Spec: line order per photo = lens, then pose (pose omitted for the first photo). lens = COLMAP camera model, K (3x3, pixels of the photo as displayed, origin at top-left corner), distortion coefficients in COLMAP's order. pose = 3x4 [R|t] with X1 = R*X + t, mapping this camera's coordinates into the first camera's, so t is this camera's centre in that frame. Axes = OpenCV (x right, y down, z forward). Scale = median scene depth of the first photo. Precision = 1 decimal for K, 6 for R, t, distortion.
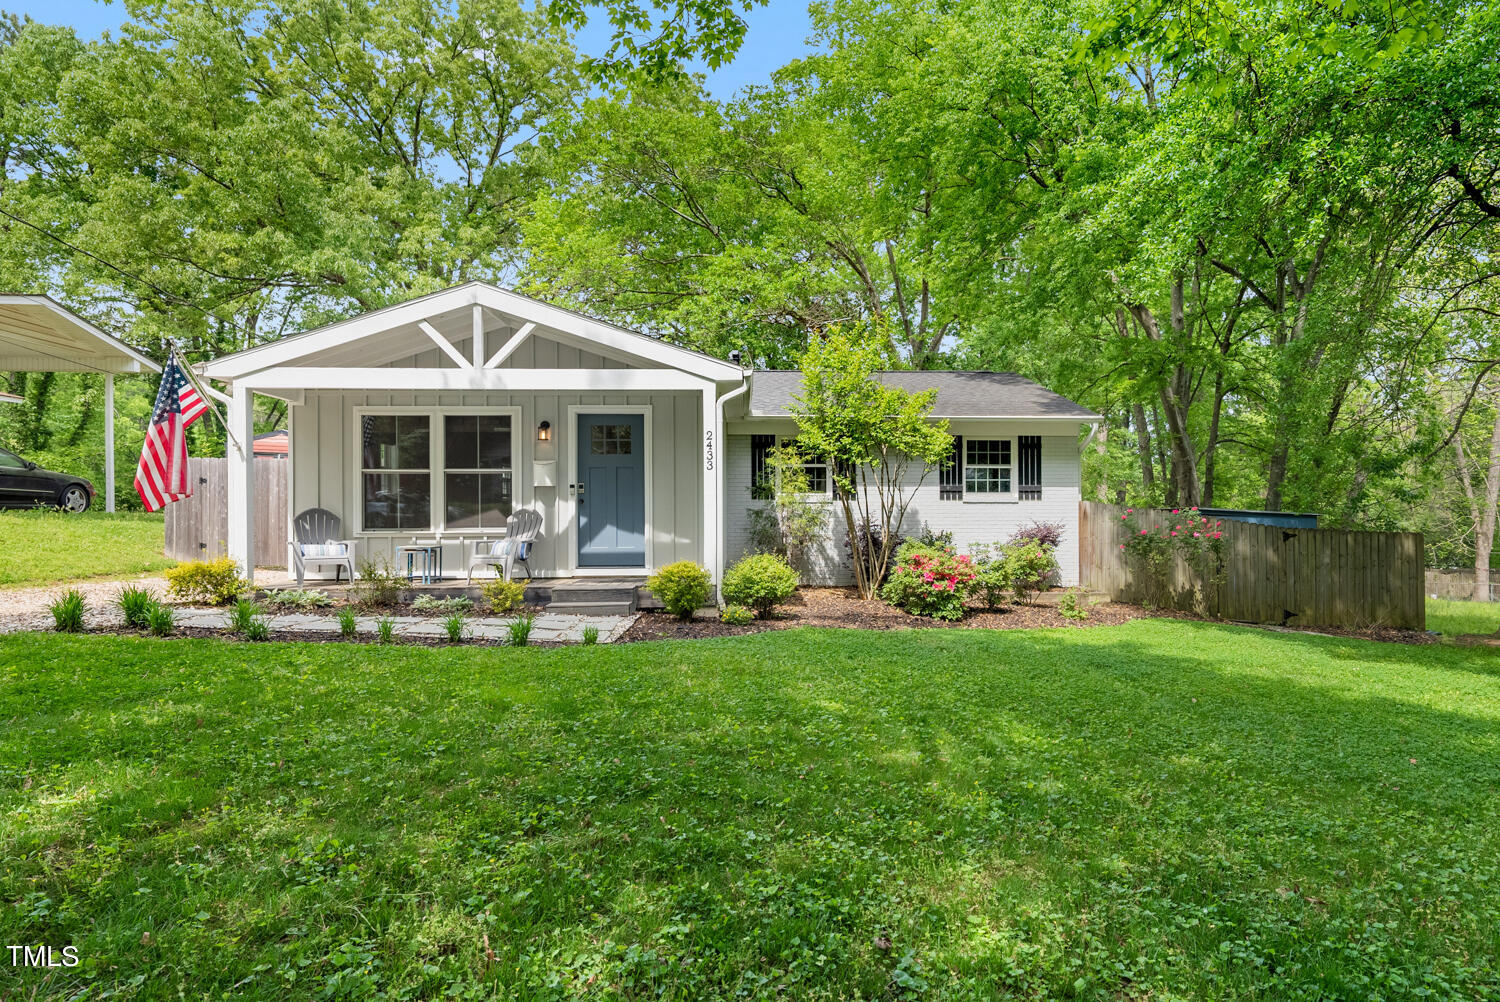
lens RADIAL K [[807.6, 0, 775.2], [0, 807.6, 511.0], [0, 0, 1]] dist [0.003836, 0.000271]
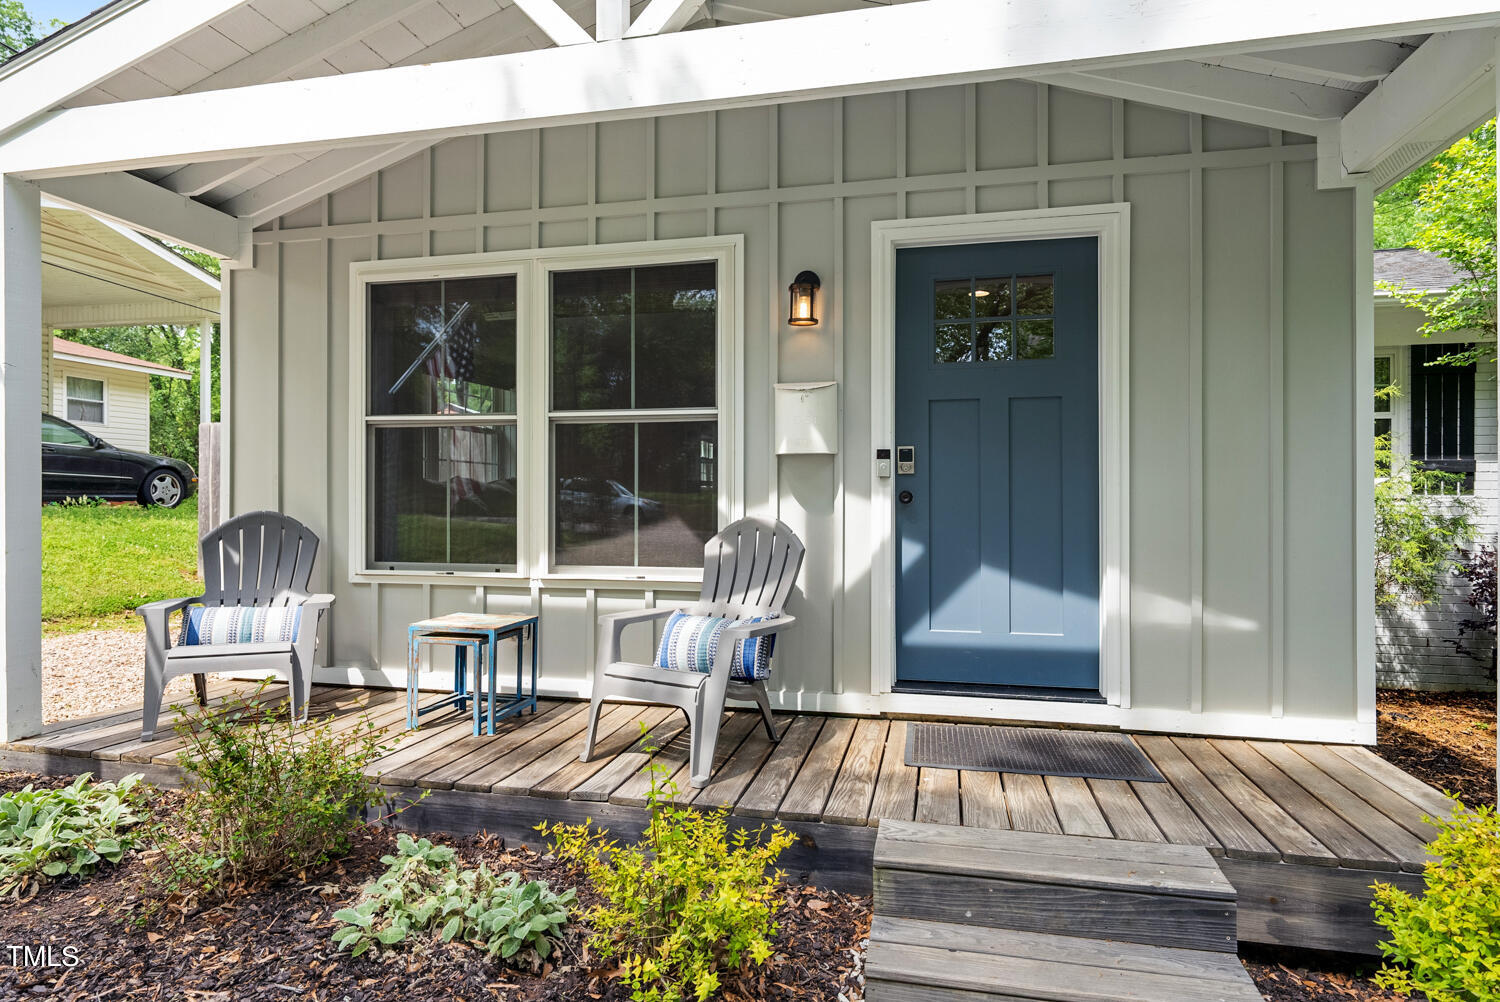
lens RADIAL K [[807.6, 0, 753.4], [0, 807.6, 499.9], [0, 0, 1]] dist [0.003836, 0.000271]
pose [[0.965408, 0.005368, -0.260688, -0.214312], [-0.005117, 0.999986, 0.001641, -0.011199], [0.260693, -0.000250, 0.965422, 0.649739]]
